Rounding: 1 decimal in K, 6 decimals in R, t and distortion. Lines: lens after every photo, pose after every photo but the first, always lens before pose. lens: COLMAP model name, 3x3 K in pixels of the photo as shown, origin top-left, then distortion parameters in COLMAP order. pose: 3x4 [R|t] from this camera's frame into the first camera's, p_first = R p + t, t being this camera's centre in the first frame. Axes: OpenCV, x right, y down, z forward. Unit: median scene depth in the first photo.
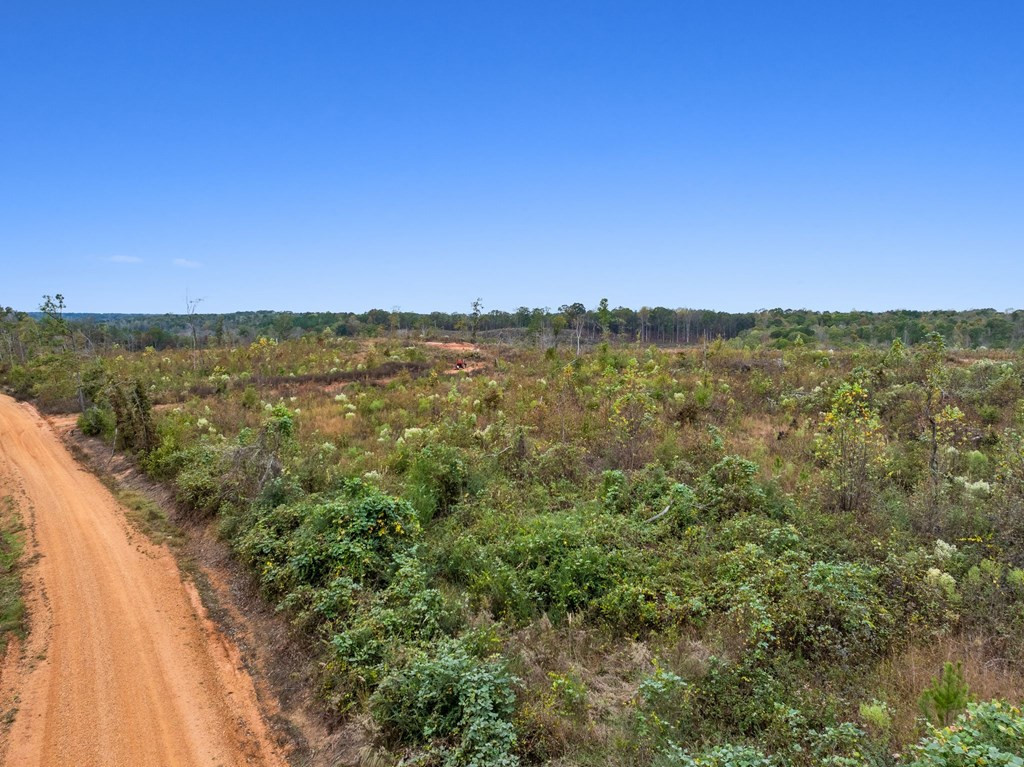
lens RADIAL K [[718.2, 0, 520.8], [0, 718.2, 387.5], [0, 0, 1]] dist [-0.055497, 0.029288]
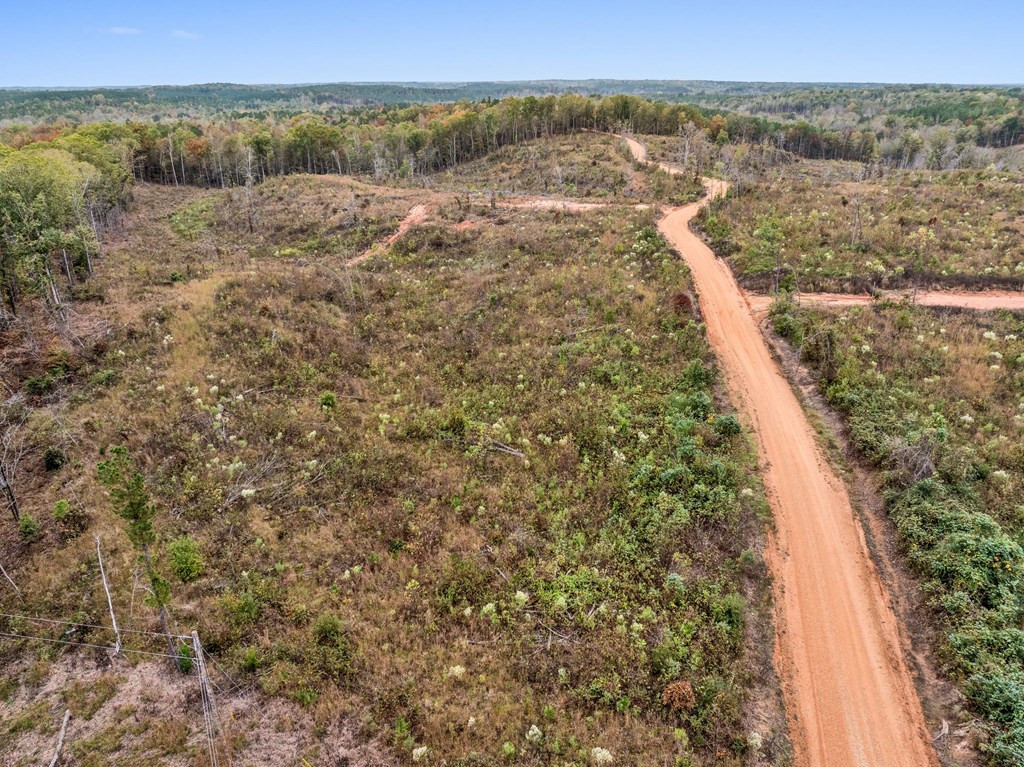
lens RADIAL K [[718.2, 0, 517.0], [0, 718.2, 378.0], [0, 0, 1]] dist [-0.055497, 0.029288]
pose [[0.681297, 0.265031, -0.682344, 0.037096], [-0.045958, 0.945802, 0.321475, -0.631694], [0.730563, -0.187661, 0.656553, -0.713938]]
